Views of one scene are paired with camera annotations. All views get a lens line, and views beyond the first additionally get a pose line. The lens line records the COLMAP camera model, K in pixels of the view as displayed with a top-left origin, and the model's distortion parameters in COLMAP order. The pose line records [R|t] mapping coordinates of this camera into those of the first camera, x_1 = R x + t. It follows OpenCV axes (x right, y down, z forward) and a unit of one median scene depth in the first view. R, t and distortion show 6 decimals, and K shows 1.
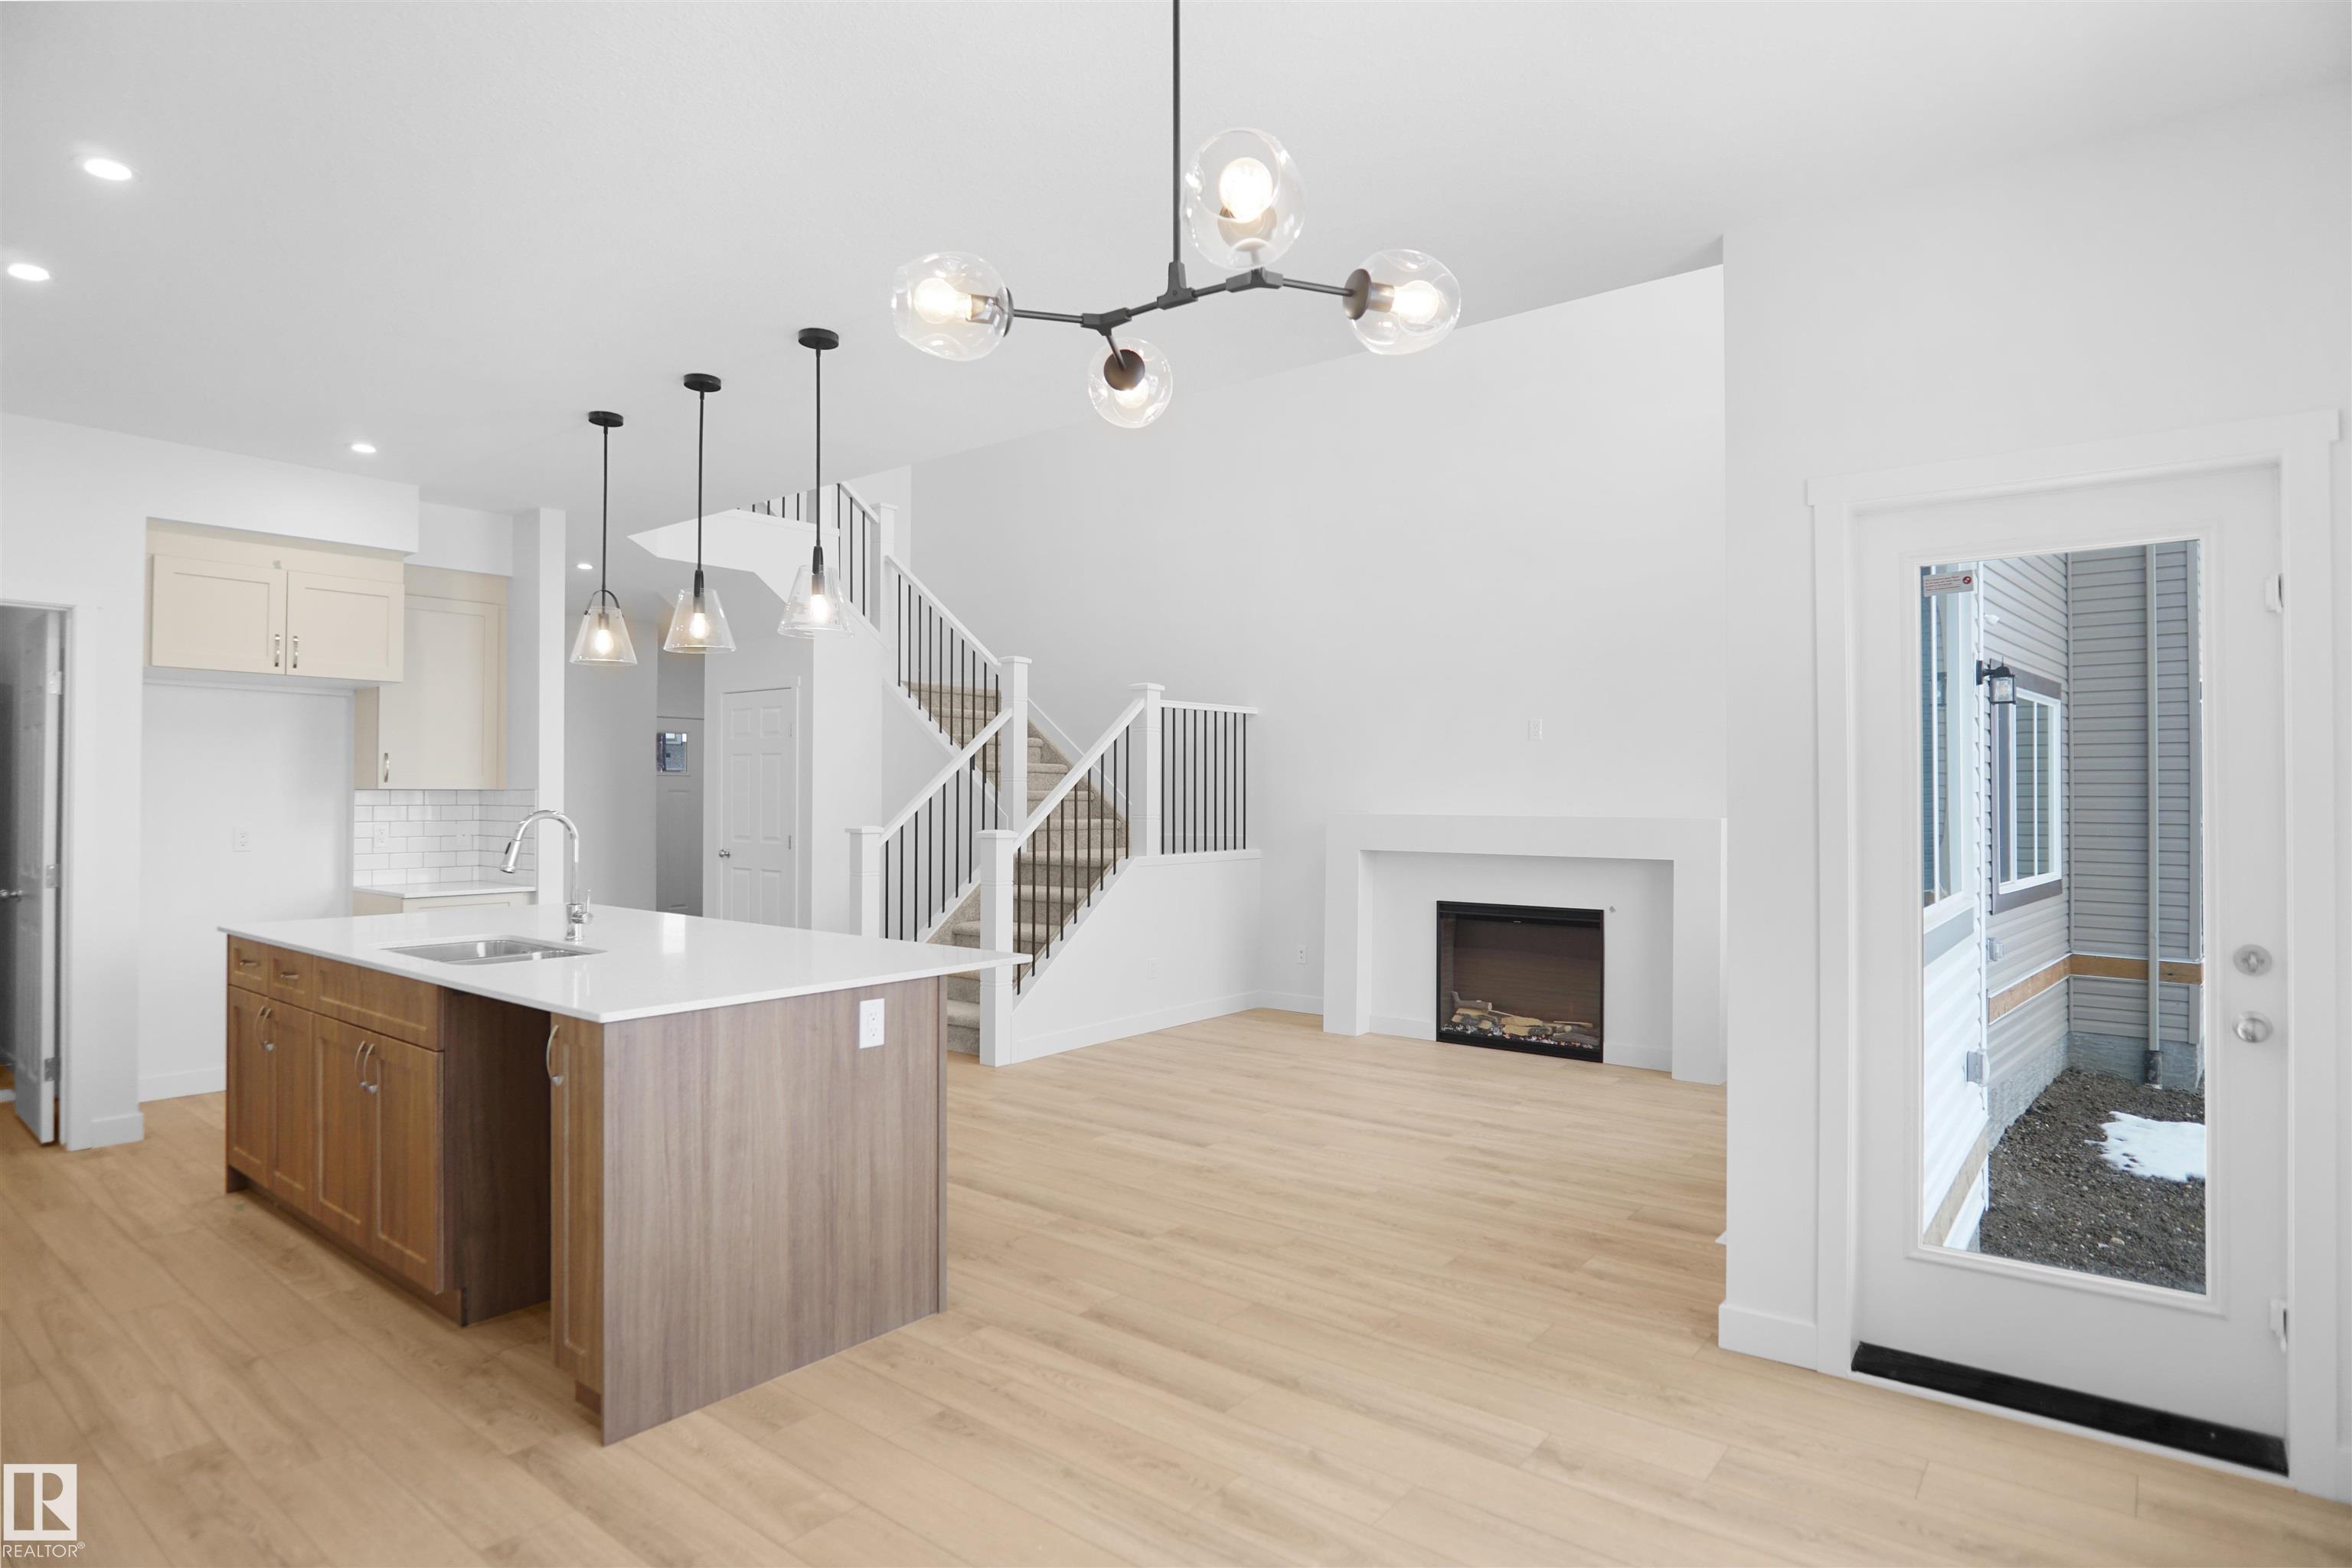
lens RADIAL K [[1256.7, 0, 1190.3], [0, 1256.7, 780.4], [0, 0, 1]] dist [-0.038358, 0.012599]
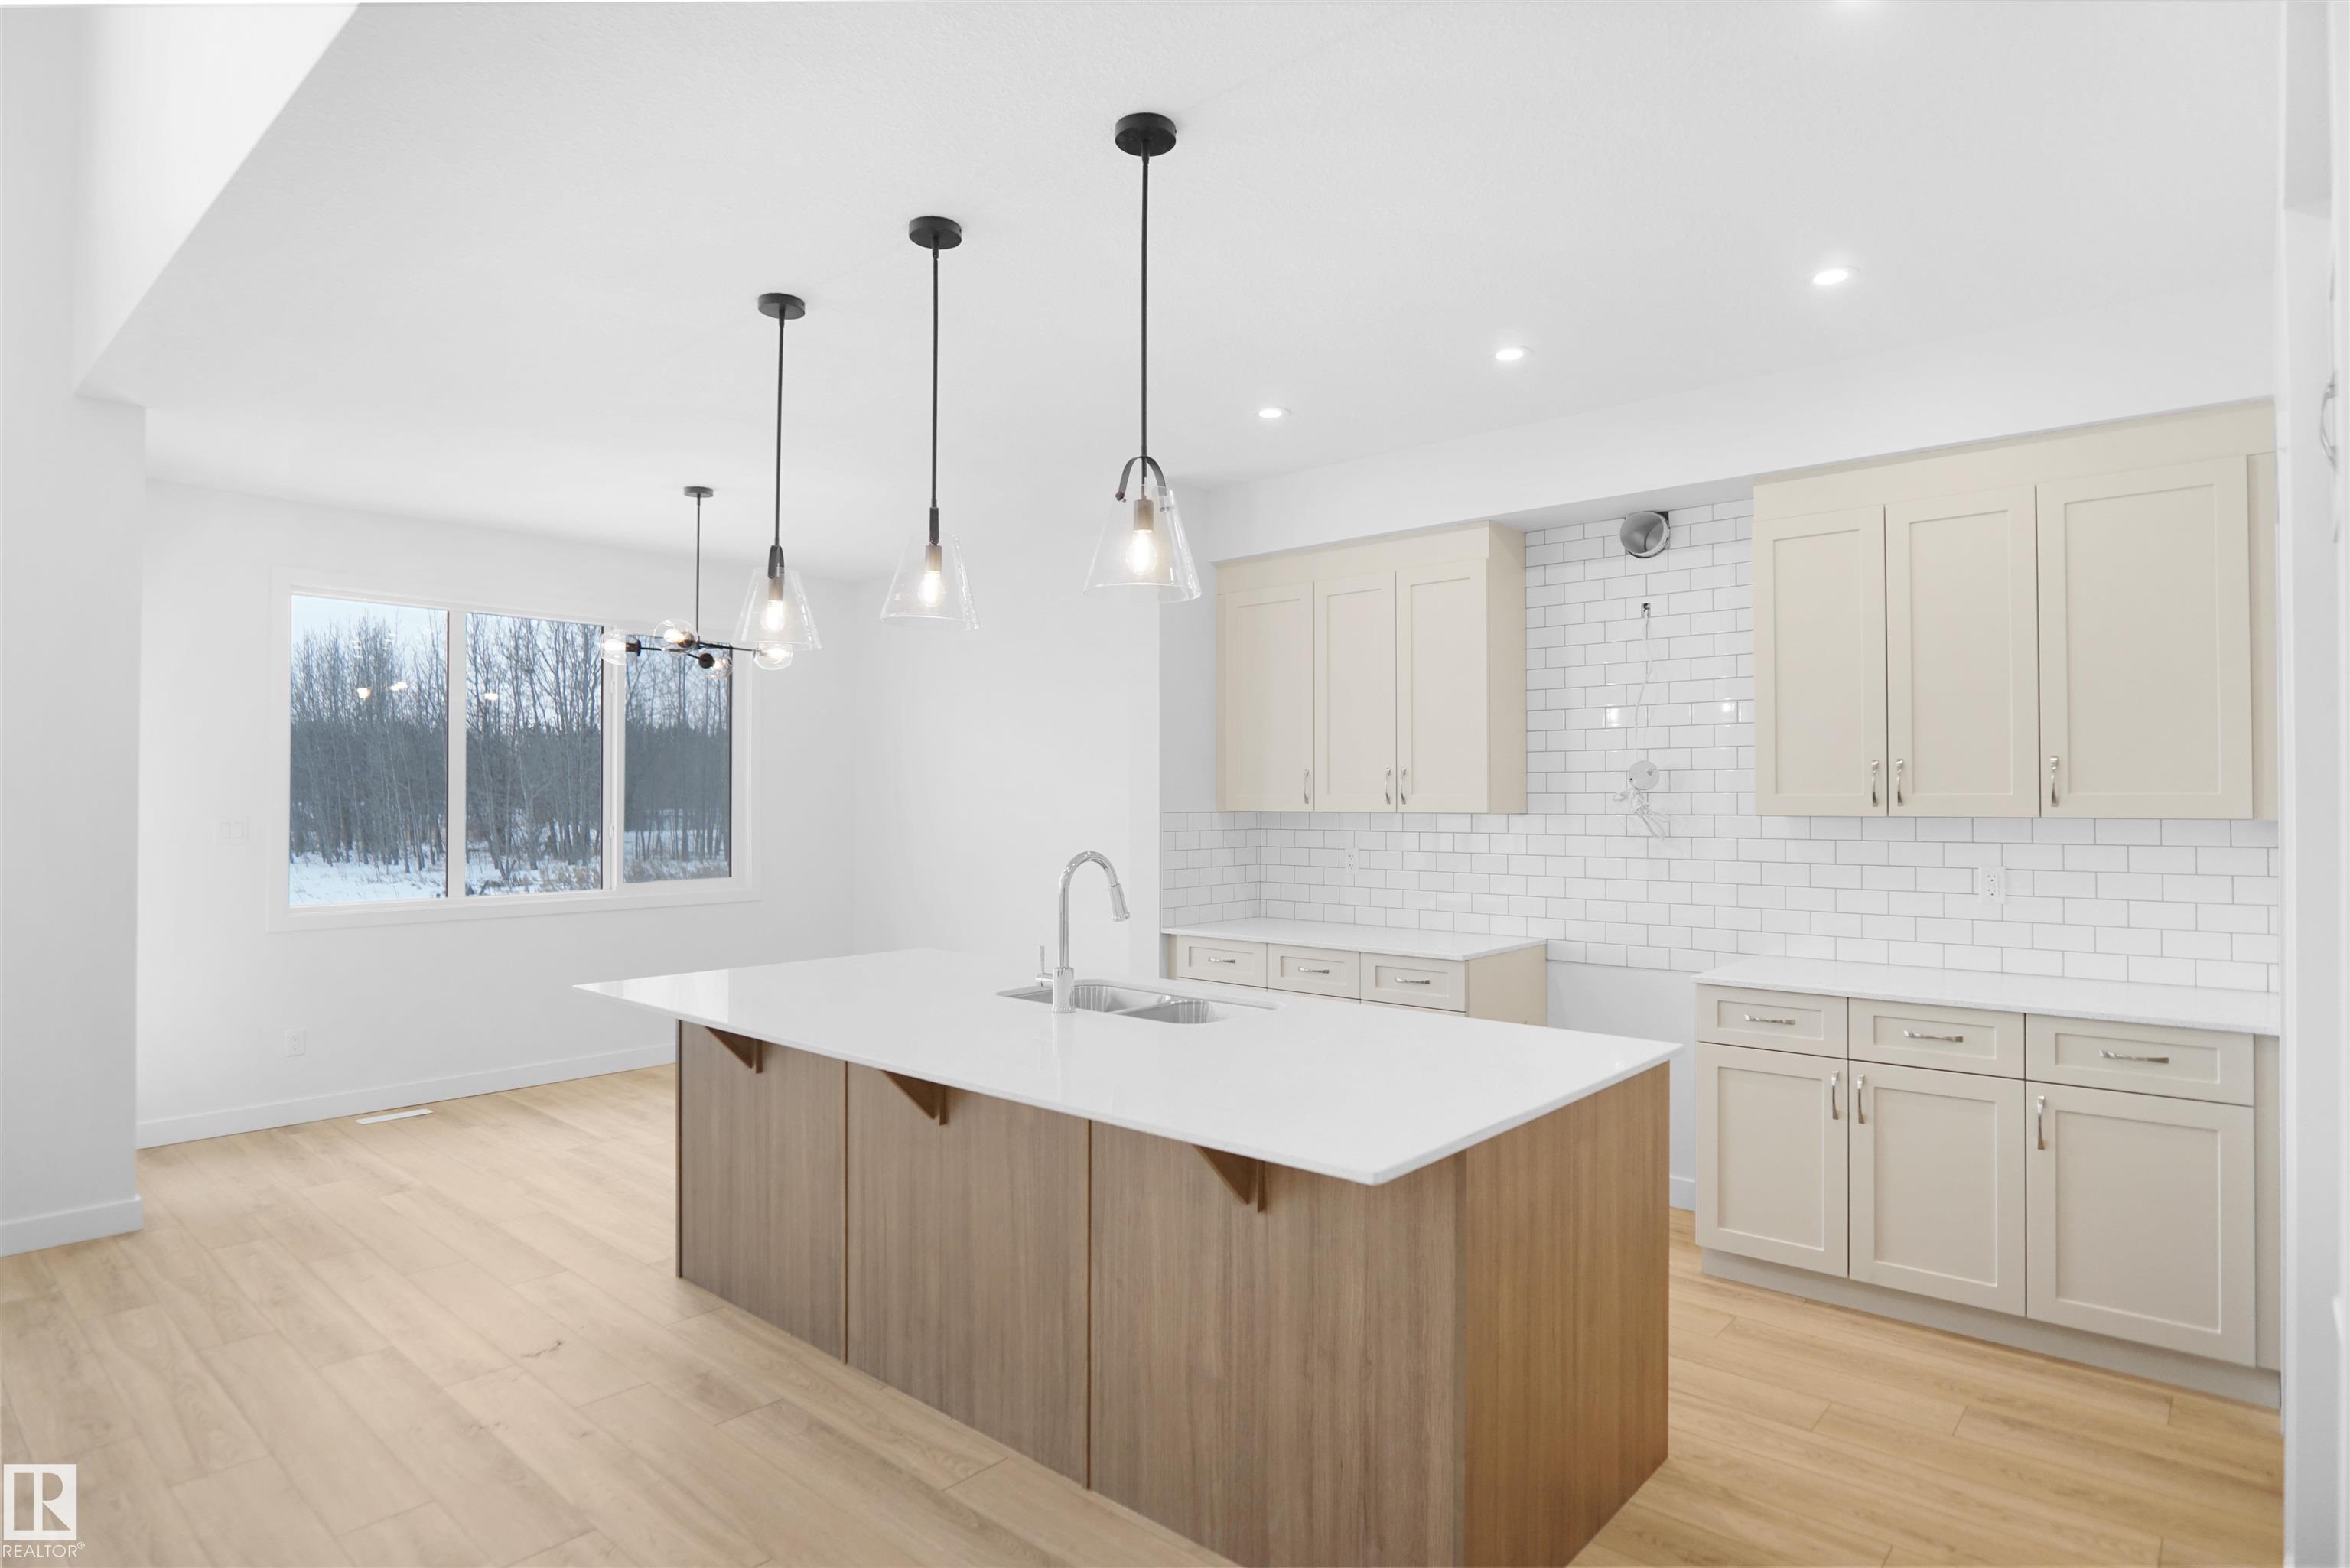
lens RADIAL K [[1255.5, 0, 1189.3], [0, 1255.5, 780.4], [0, 0, 1]] dist [-0.038358, 0.012599]
pose [[-0.998887, -0.002855, 0.047085, -0.450764], [-0.004121, 0.999632, -0.026805, -0.001046], [-0.046991, -0.026969, -0.998531, 1.333166]]
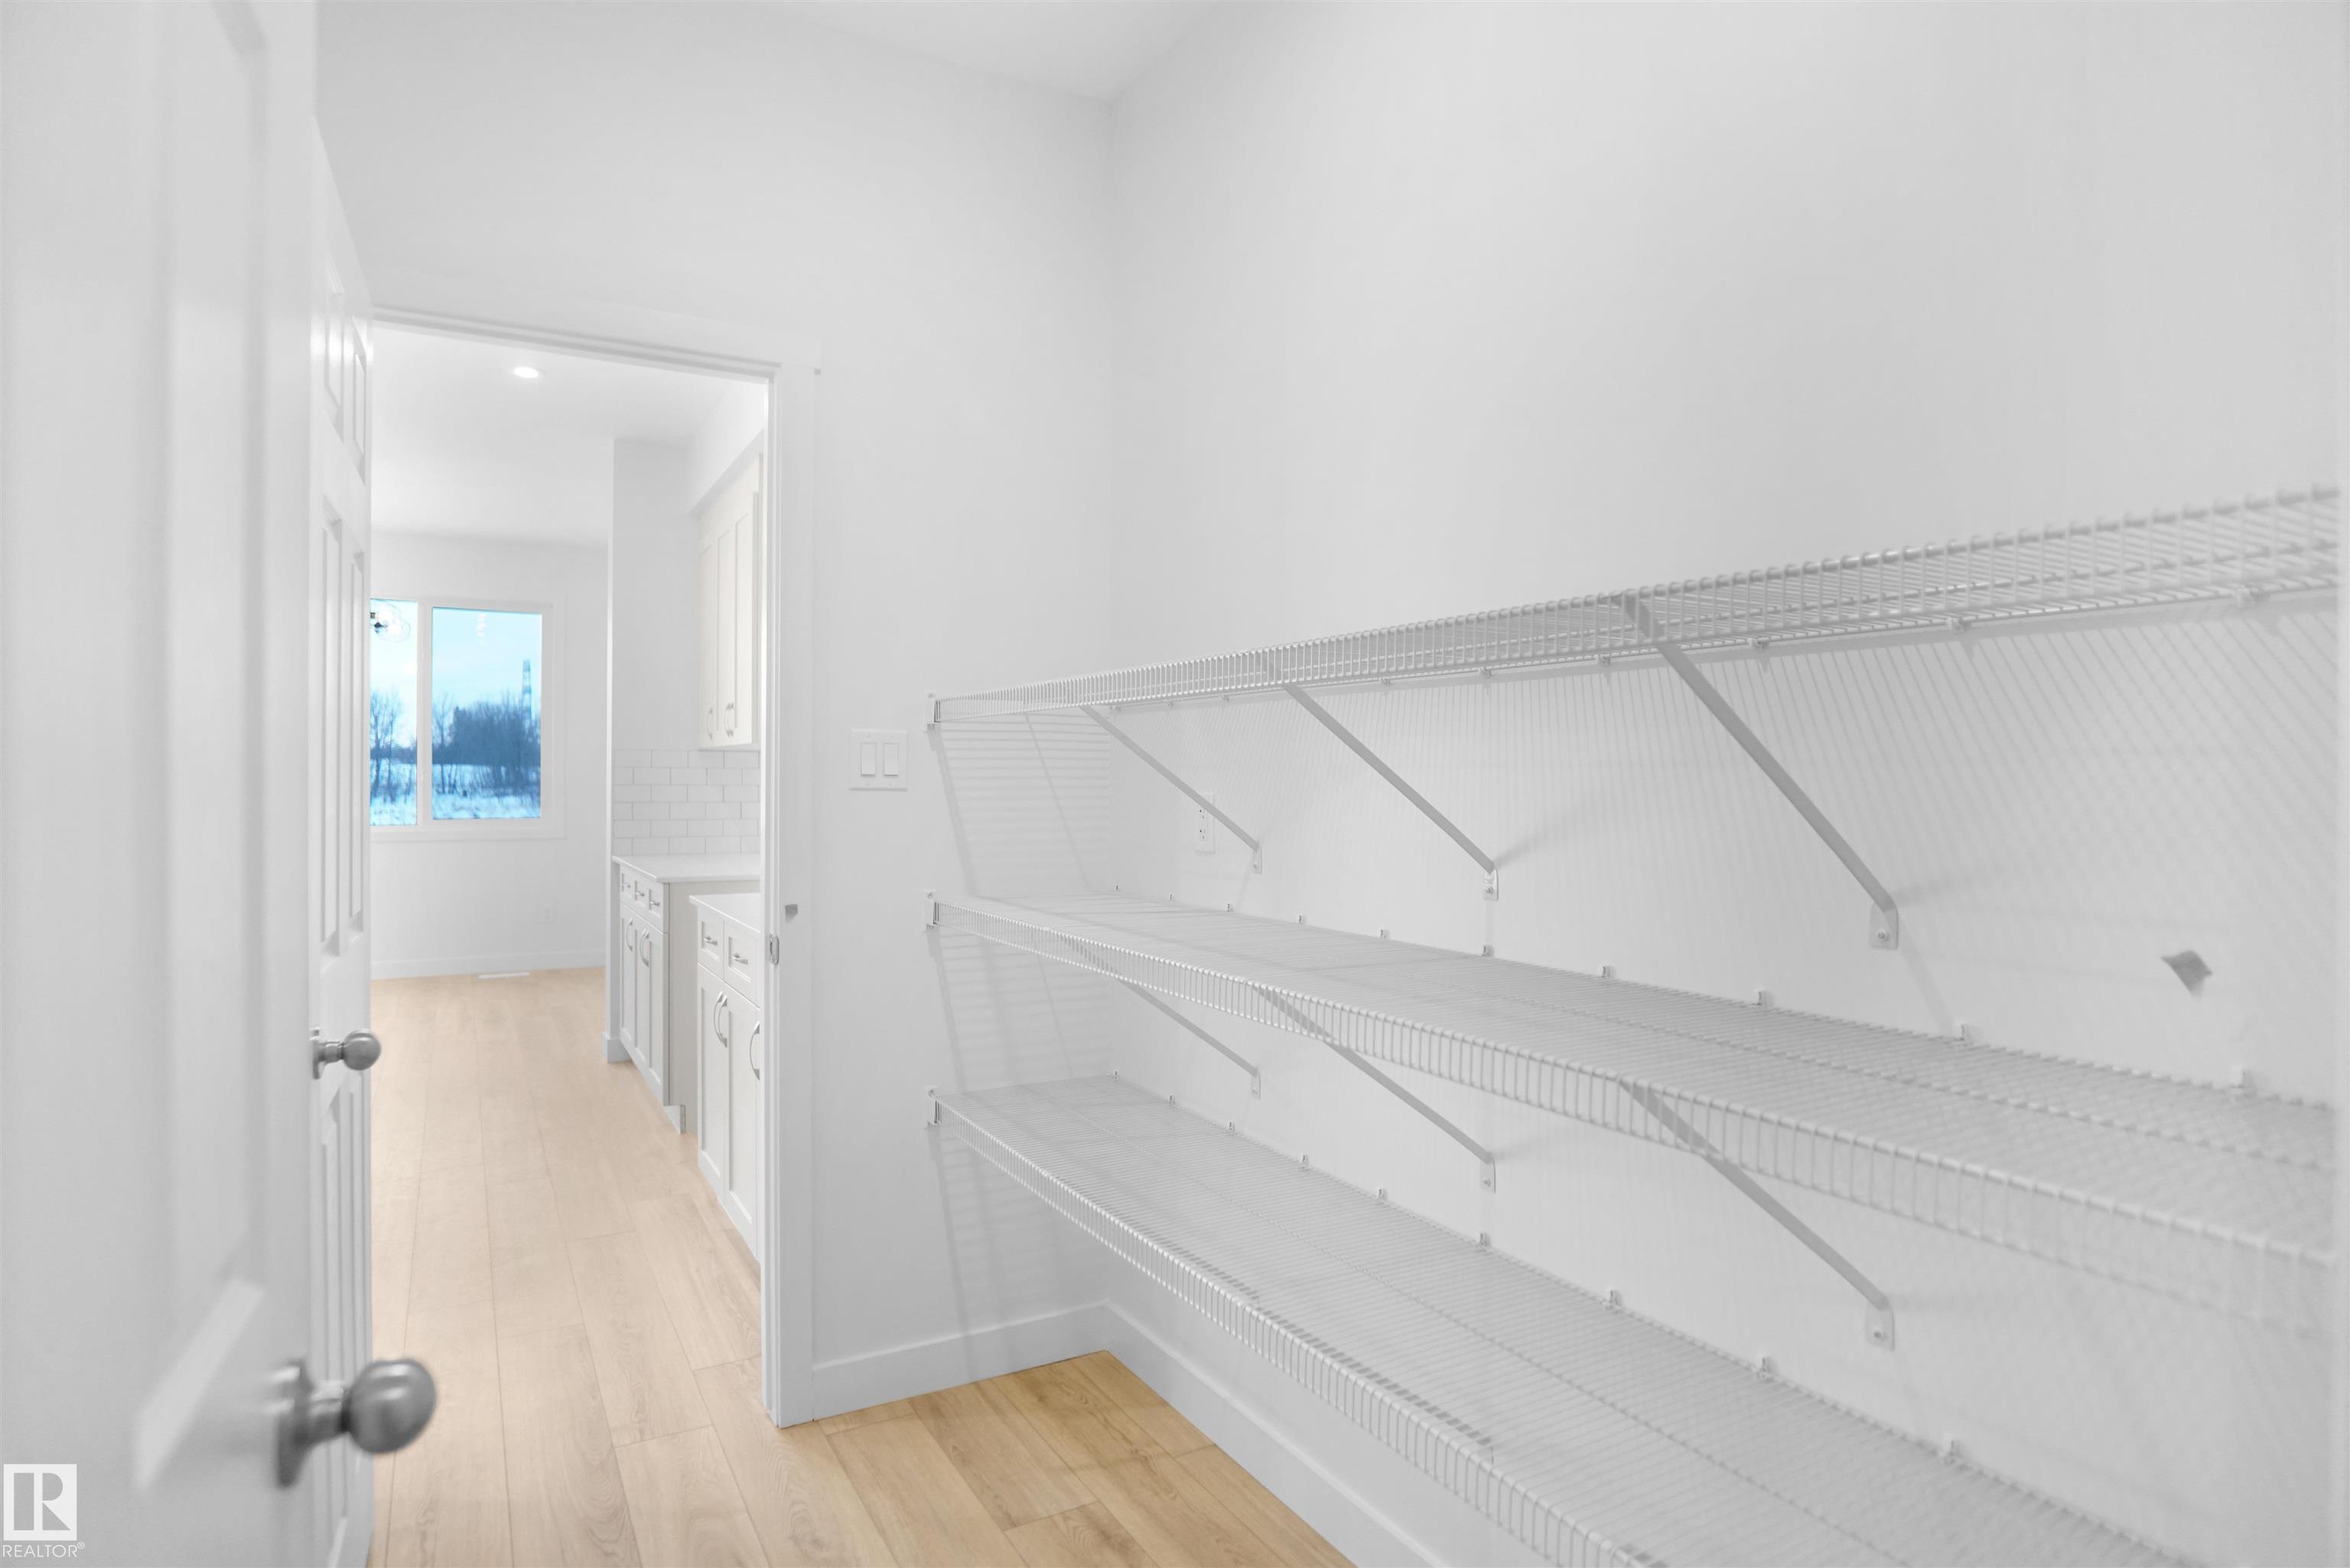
lens RADIAL K [[1278.2, 0, 1191.4], [0, 1278.2, 775.3], [0, 0, 1]] dist [-0.034520, 0.010498]
pose [[-0.930156, -0.004105, 0.367140, -1.229327], [-0.009141, 0.999886, -0.011980, 0.028177], [-0.367050, -0.014500, -0.930088, 1.175276]]
